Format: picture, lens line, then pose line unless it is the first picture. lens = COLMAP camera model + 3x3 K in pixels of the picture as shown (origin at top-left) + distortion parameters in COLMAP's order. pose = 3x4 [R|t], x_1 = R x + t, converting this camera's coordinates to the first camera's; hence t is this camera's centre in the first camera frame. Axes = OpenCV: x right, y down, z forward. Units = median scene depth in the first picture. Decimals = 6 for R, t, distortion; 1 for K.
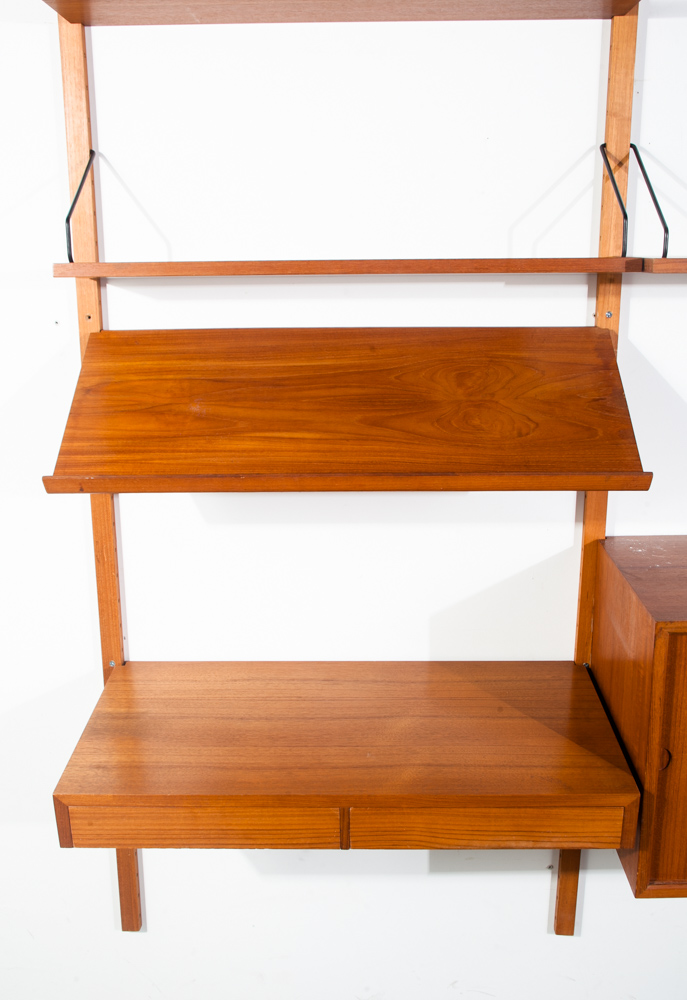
lens RADIAL K [[1036.0, 0, 330.7], [0, 1036.0, 522.1], [0, 0, 1]] dist [-0.057612, 0.000000]
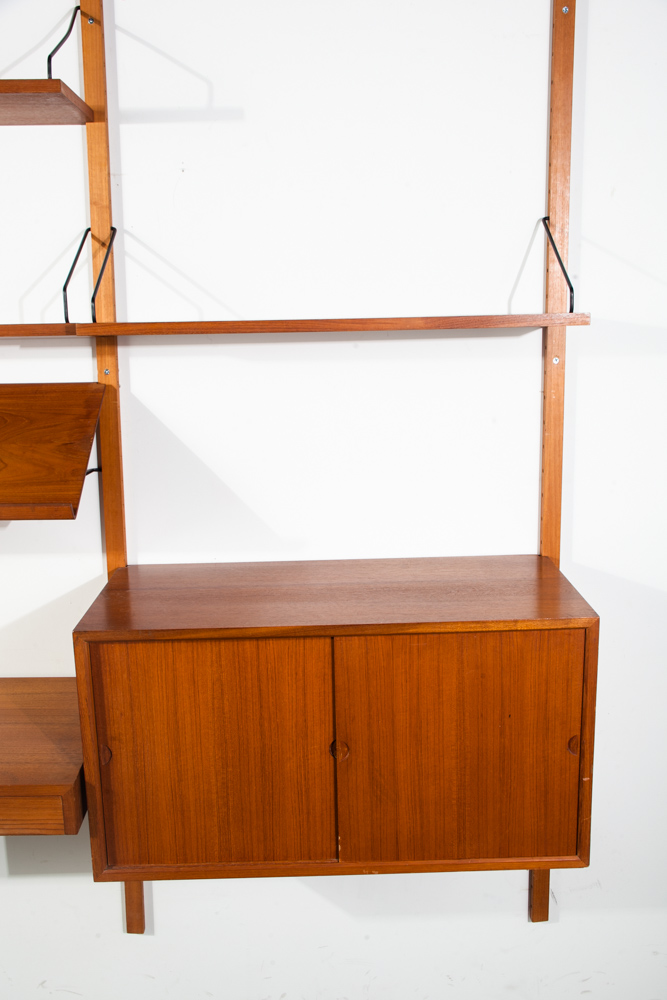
lens RADIAL K [[1027.8, 0, 333.8], [0, 1027.8, 497.2], [0, 0, 1]] dist [-0.037620, 0.000000]
pose [[0.999333, -0.005385, 0.036116, 0.500439], [0.008192, 0.996917, -0.078028, 0.033077], [-0.035584, 0.078272, 0.996297, -0.156192]]
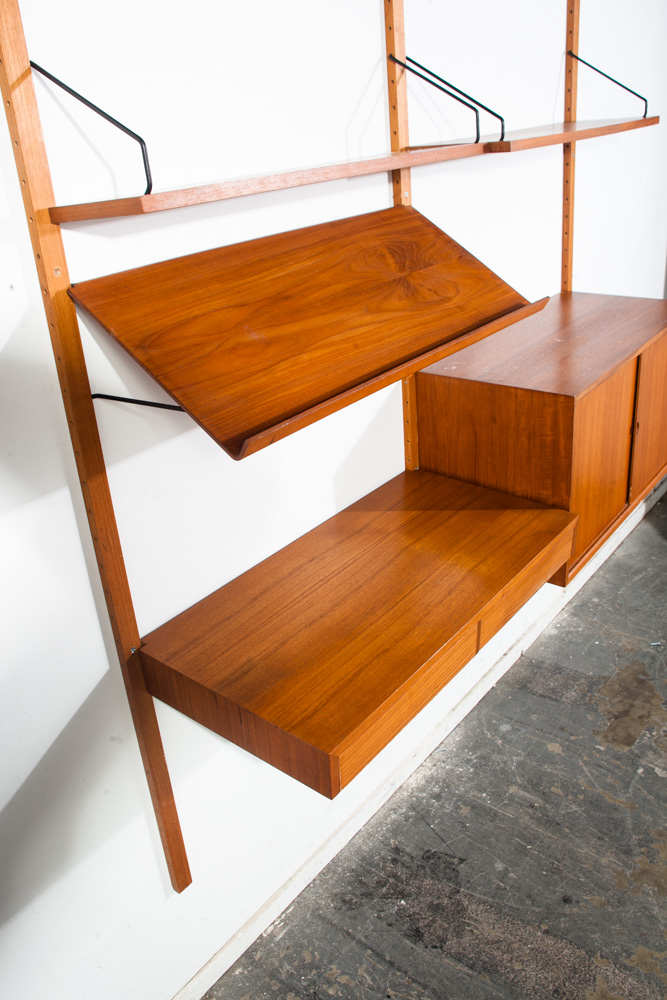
lens RADIAL K [[841.8, 0, 338.9], [0, 841.8, 499.5], [0, 0, 1]] dist [-0.131680, 0.091506]
pose [[0.591730, -0.373656, 0.714309, -0.671271], [0.288814, 0.925534, 0.244897, -0.131457], [-0.752624, 0.061389, 0.655583, 0.430110]]
